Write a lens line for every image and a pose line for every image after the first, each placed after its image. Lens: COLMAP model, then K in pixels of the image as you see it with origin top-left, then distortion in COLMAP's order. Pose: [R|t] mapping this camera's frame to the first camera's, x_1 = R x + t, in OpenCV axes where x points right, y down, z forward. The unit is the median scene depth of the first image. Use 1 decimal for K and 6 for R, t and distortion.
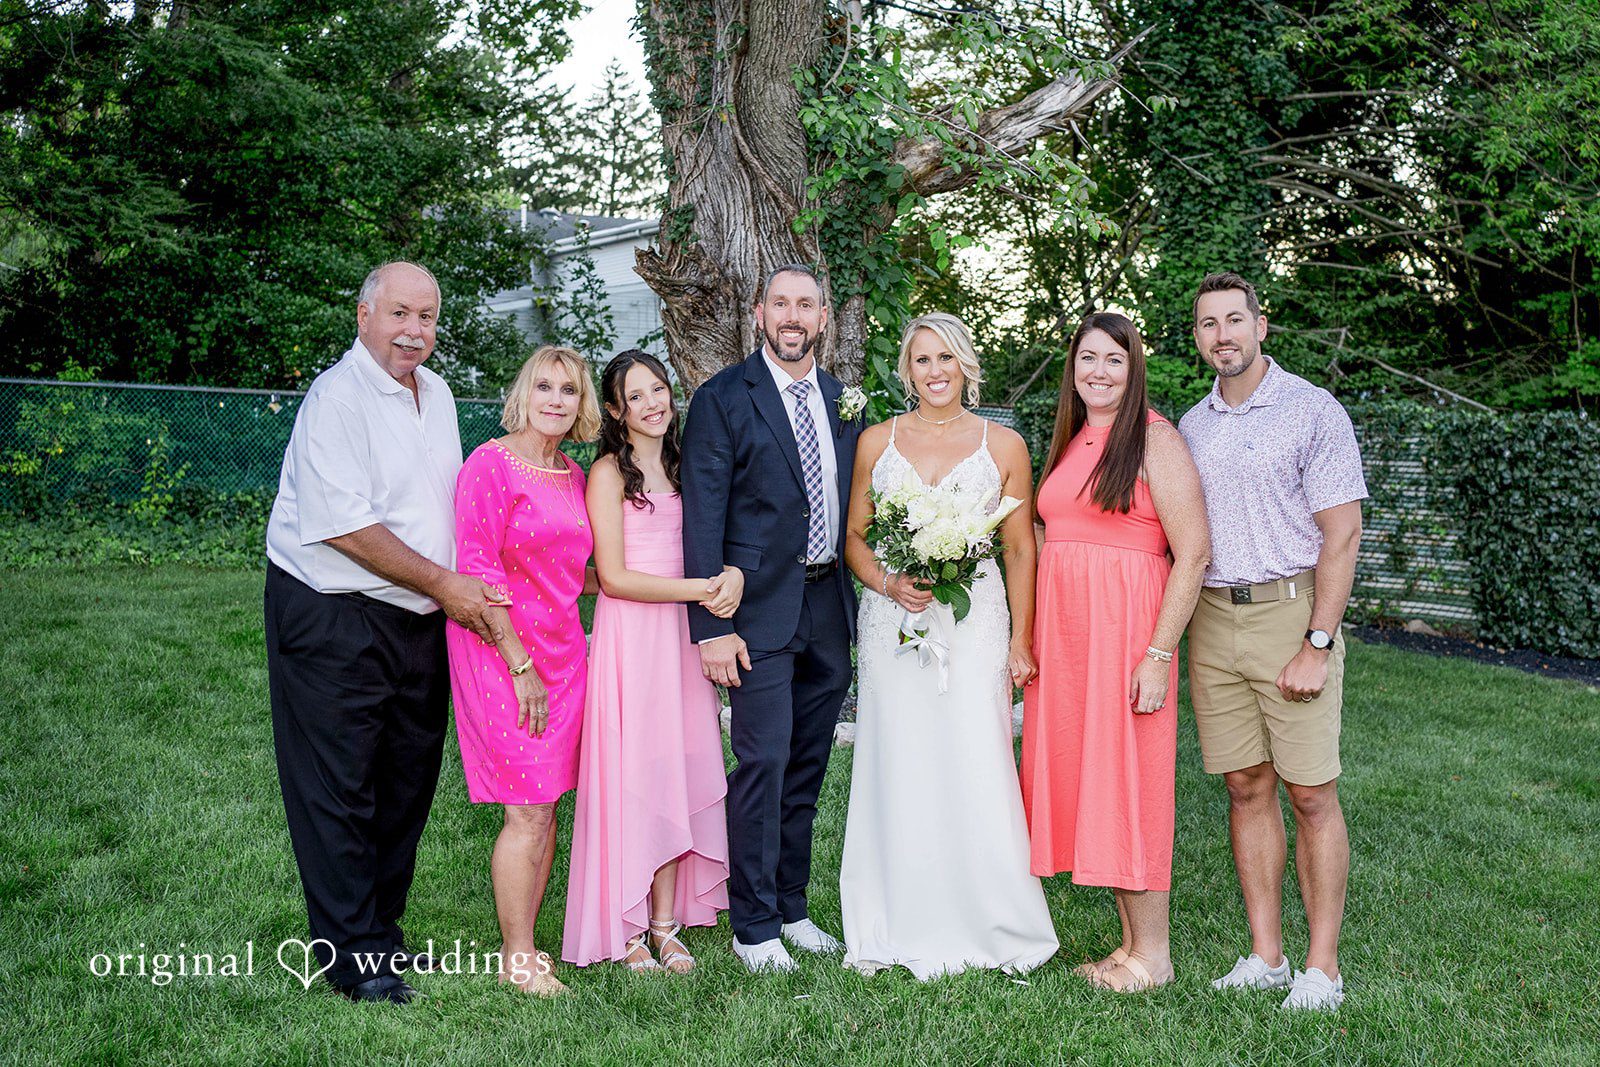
lens RADIAL K [[2755.7, 0, 800.1], [0, 2755.7, 532.1], [0, 0, 1]] dist [0.027601, 0.000000]
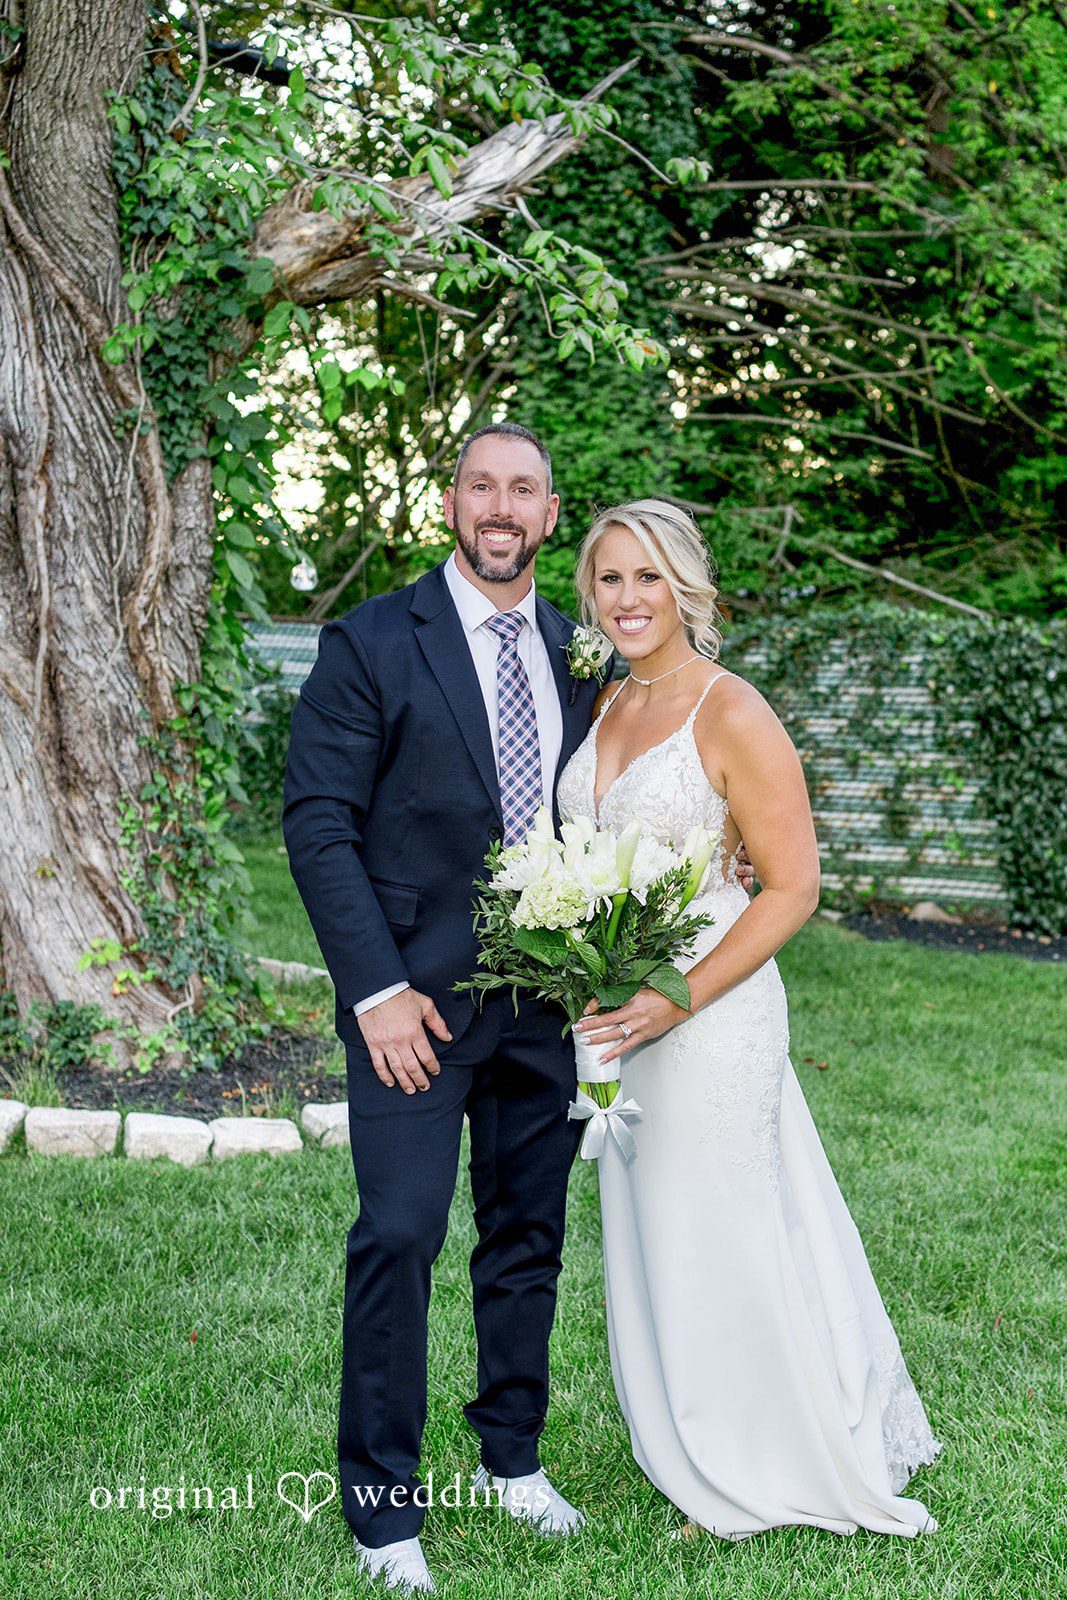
lens RADIAL K [[2755.7, 0, 533.3], [0, 2755.7, 801.3], [0, 0, 1]] dist [0.027601, 0.000000]
pose [[0.931597, -0.044880, 0.360712, -0.140384], [0.032693, 0.998672, 0.039821, -0.028297], [-0.362020, -0.025304, 0.931827, 0.356506]]
